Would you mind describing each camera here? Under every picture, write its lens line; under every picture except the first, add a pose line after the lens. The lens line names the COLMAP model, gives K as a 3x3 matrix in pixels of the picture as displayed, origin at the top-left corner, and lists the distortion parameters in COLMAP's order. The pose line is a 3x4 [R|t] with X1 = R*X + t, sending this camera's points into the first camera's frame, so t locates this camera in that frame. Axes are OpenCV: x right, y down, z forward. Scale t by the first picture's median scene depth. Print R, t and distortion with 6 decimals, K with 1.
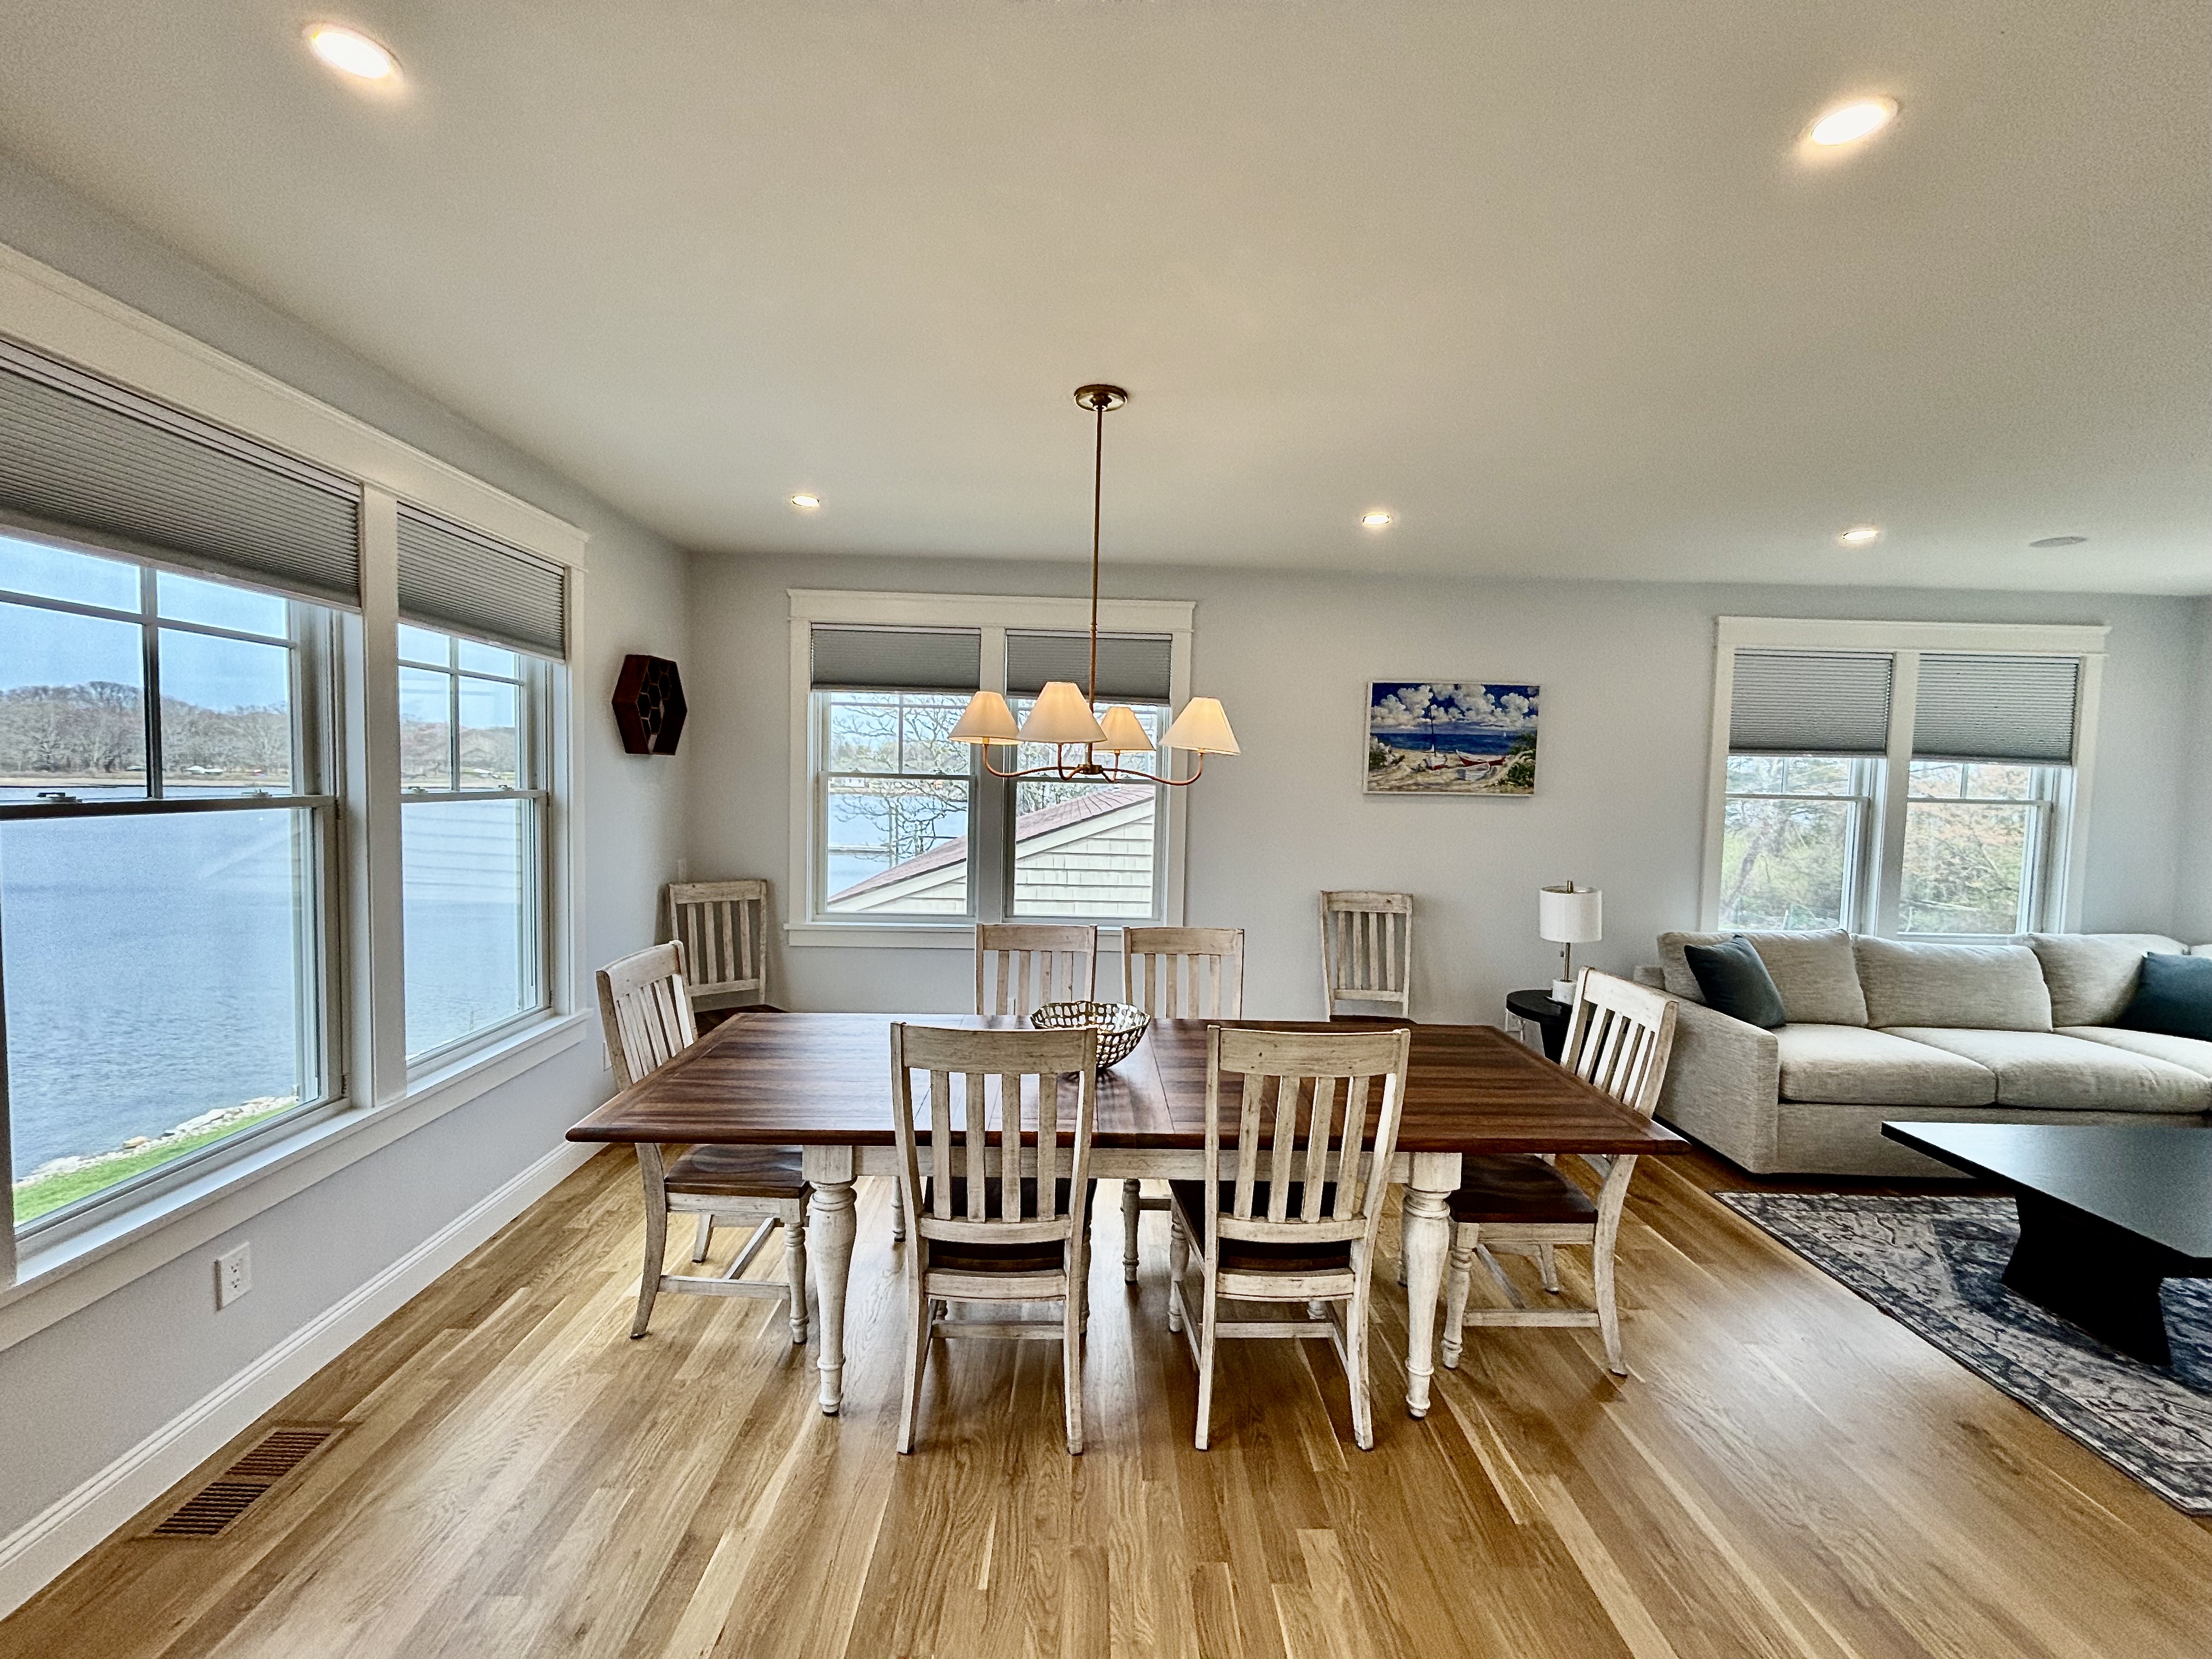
lens RADIAL K [[894.0, 0, 1107.8], [0, 894.0, 826.9], [0, 0, 1]] dist [-0.000905, 0.000715]
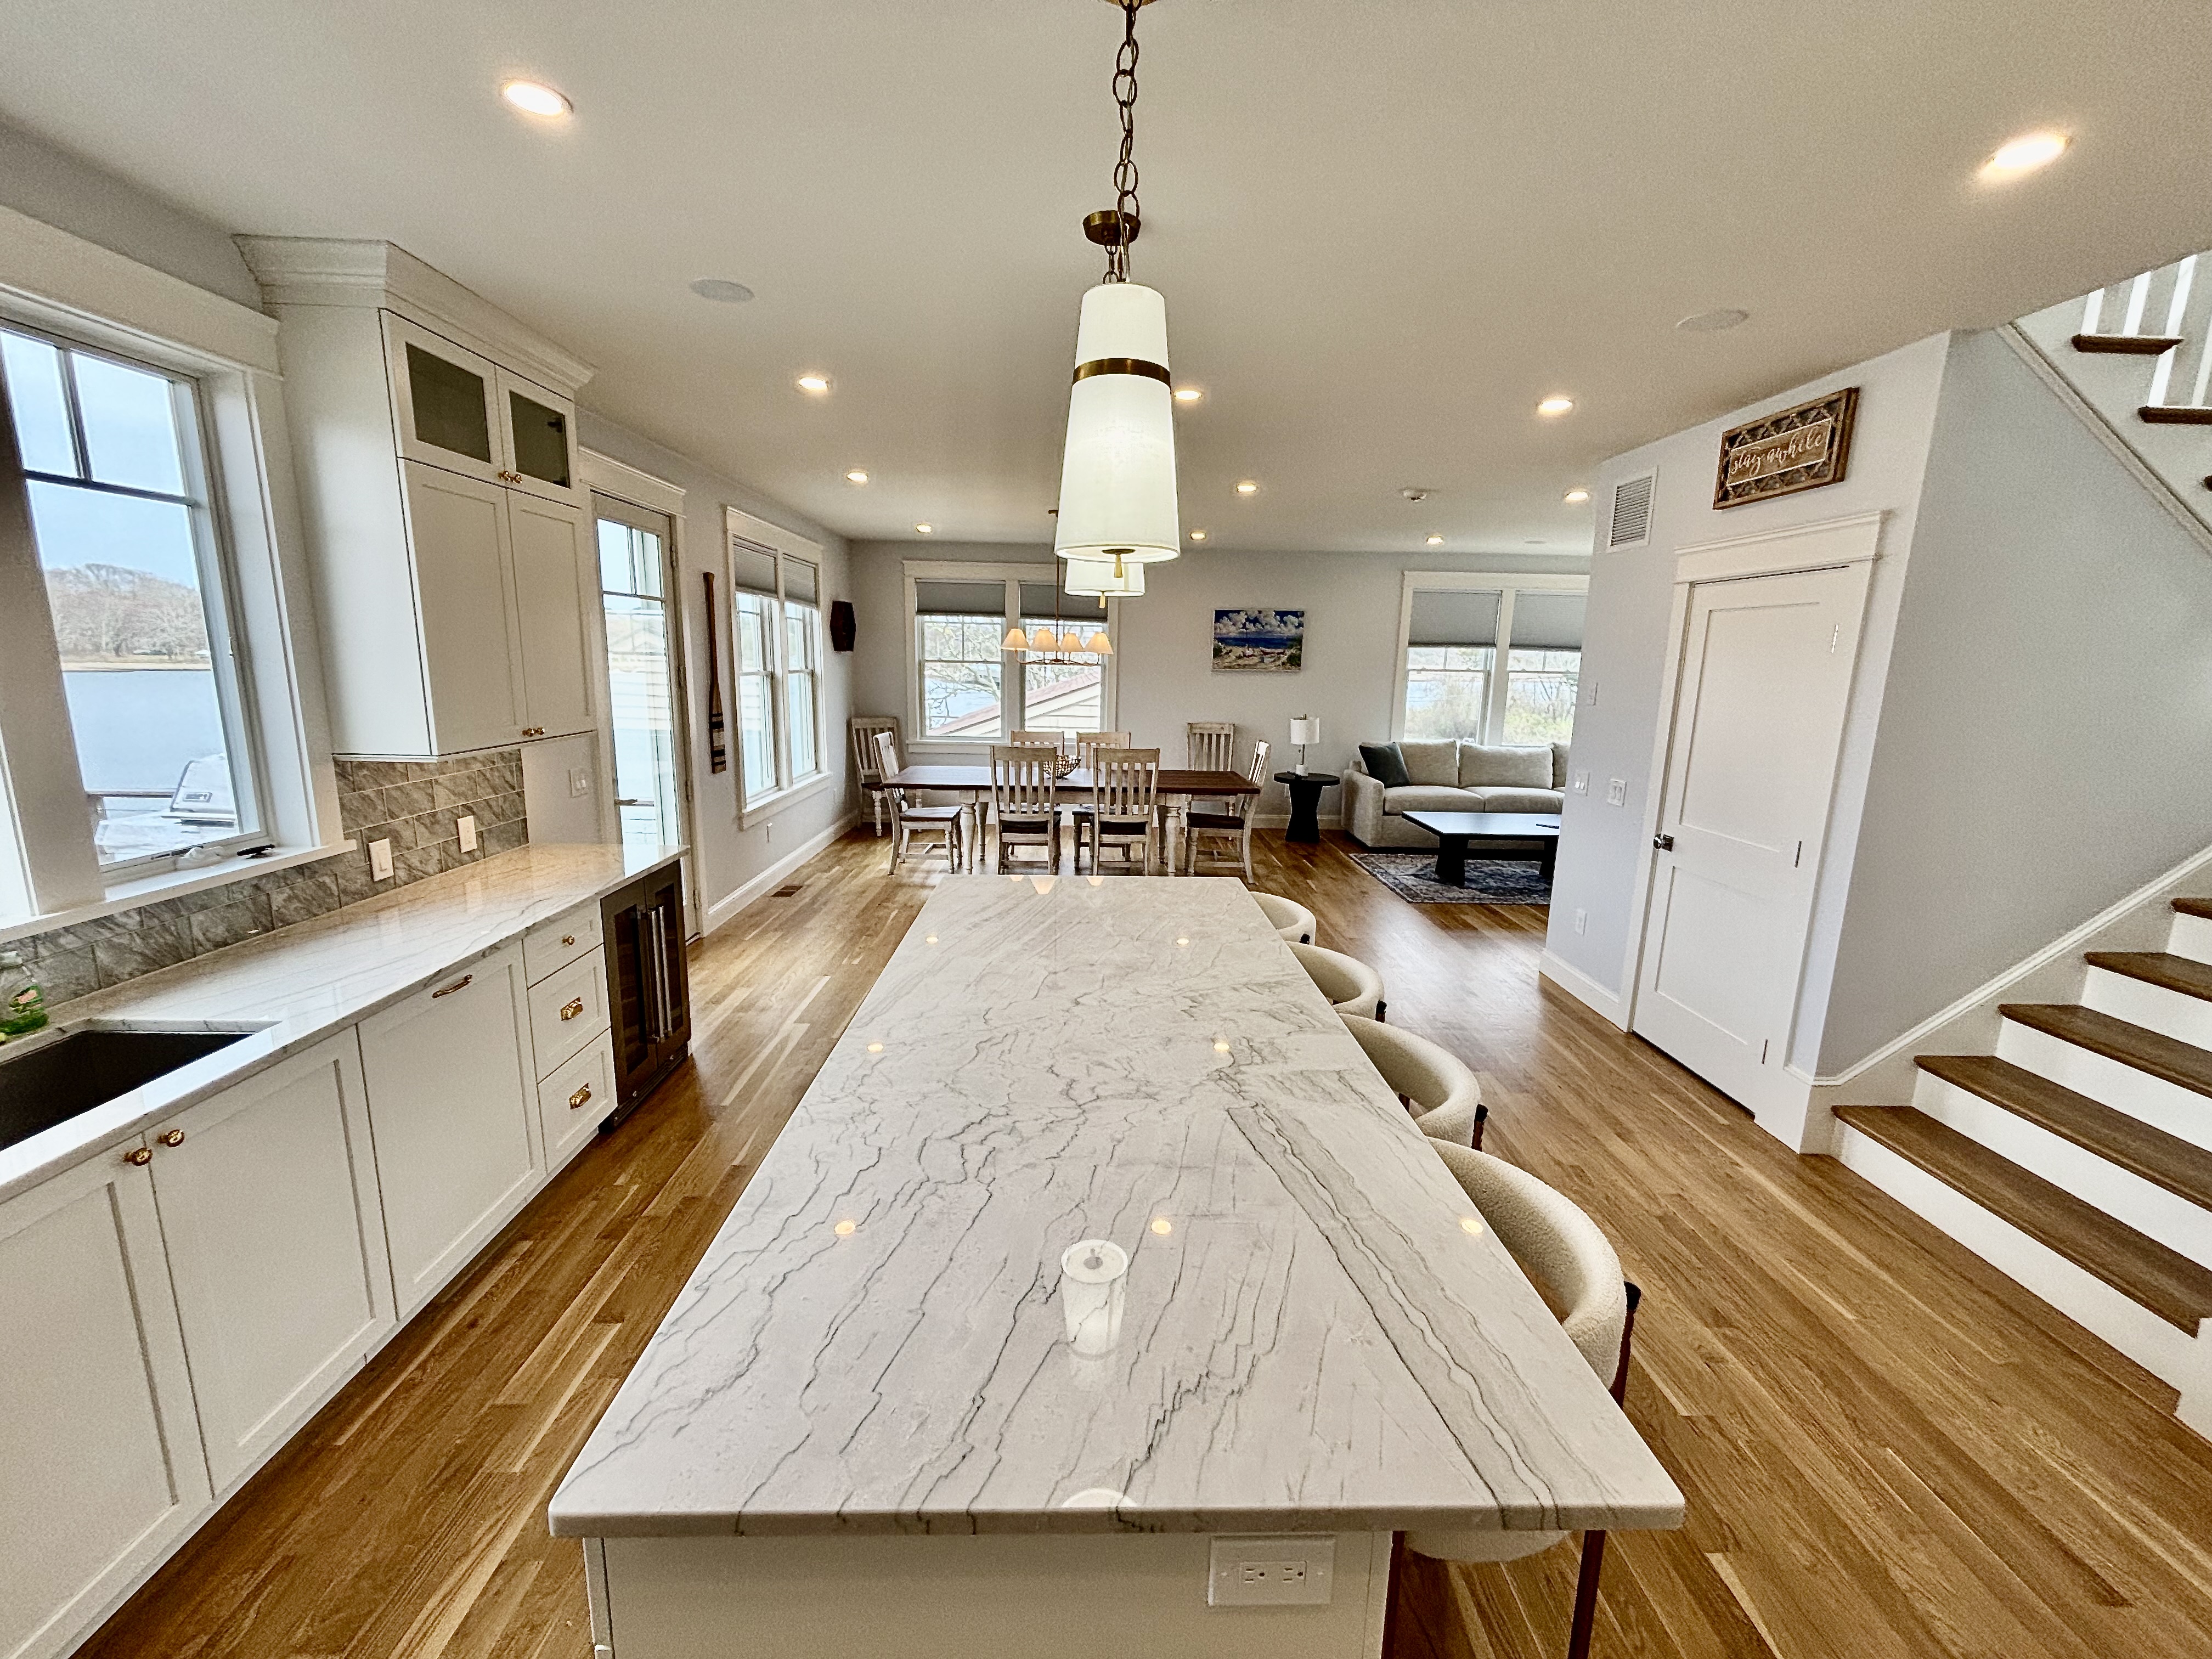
lens RADIAL K [[894.0, 0, 1099.3], [0, 894.0, 830.5], [0, 0, 1]] dist [-0.000905, 0.000715]
pose [[0.999949, -0.002906, -0.009712, 0.070852], [0.004205, 0.990631, 0.136502, 0.039632], [0.009225, -0.136536, 0.990592, -0.916957]]
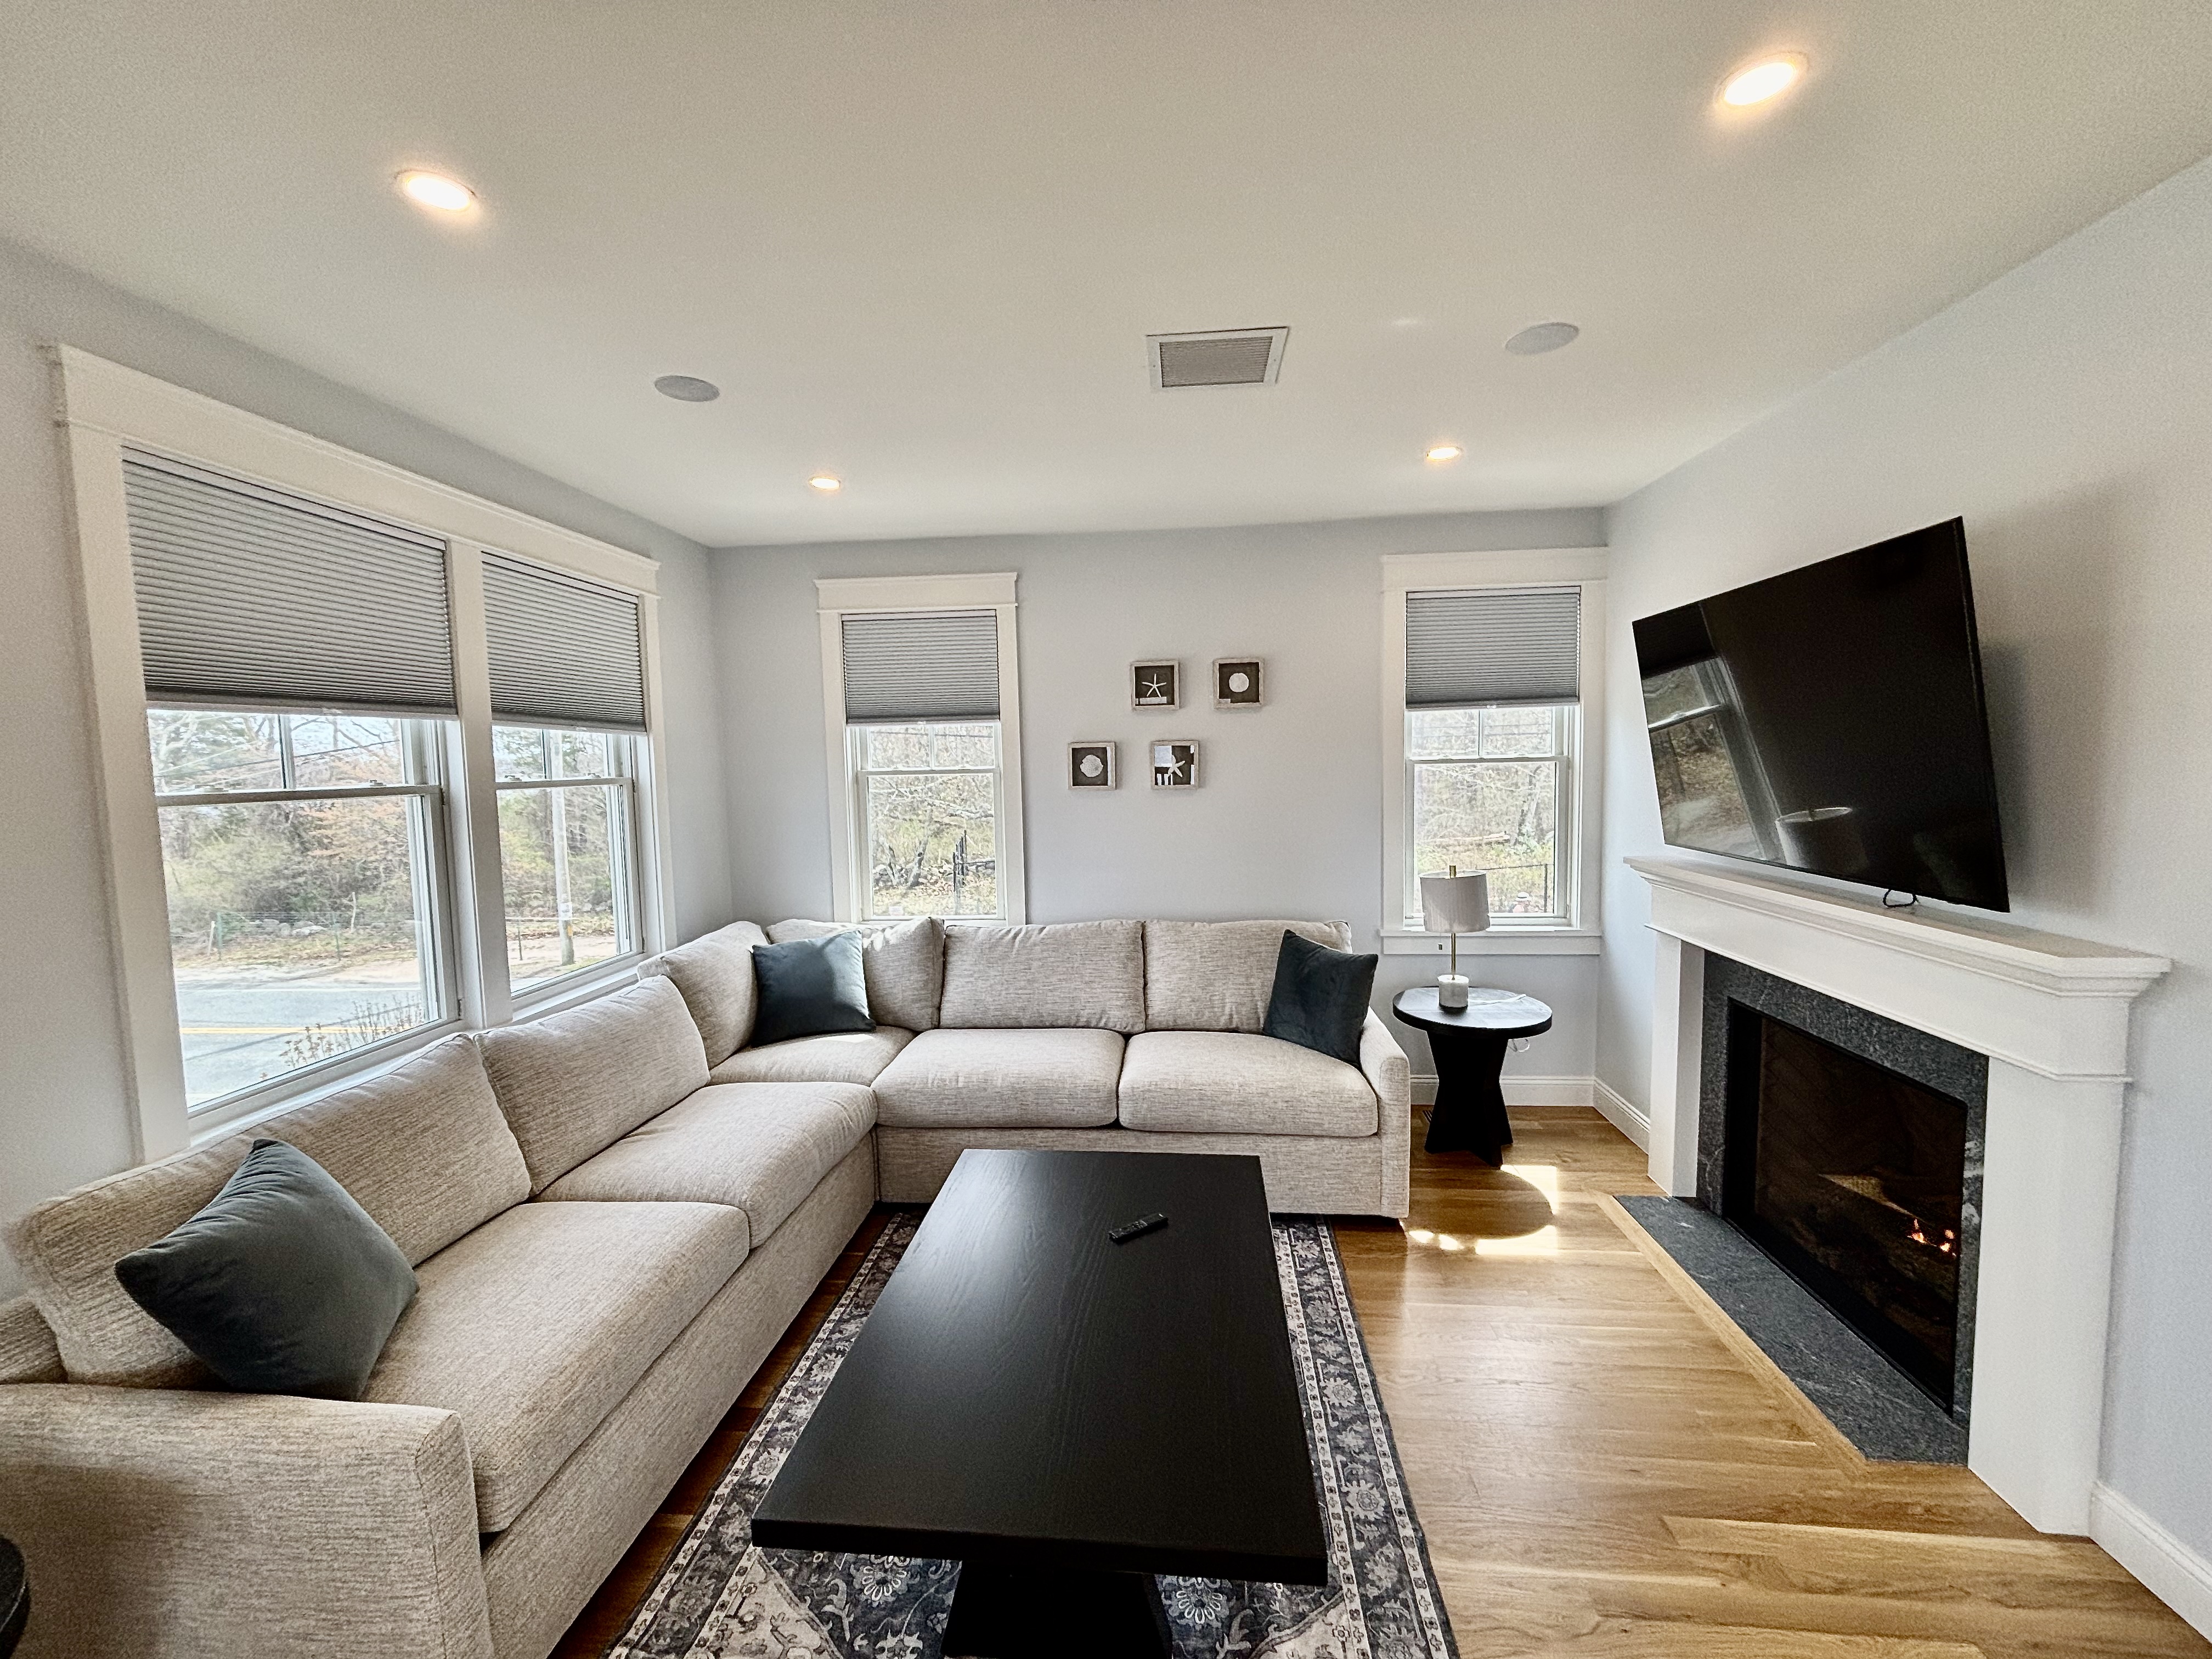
lens RADIAL K [[894.0, 0, 1093.0], [0, 894.0, 823.3], [0, 0, 1]] dist [-0.000905, 0.000715]
pose [[0.119109, -0.101417, 0.987688, 0.340268], [0.079945, 0.992519, 0.092272, -0.030595], [-0.989657, 0.067971, 0.126326, 0.532027]]
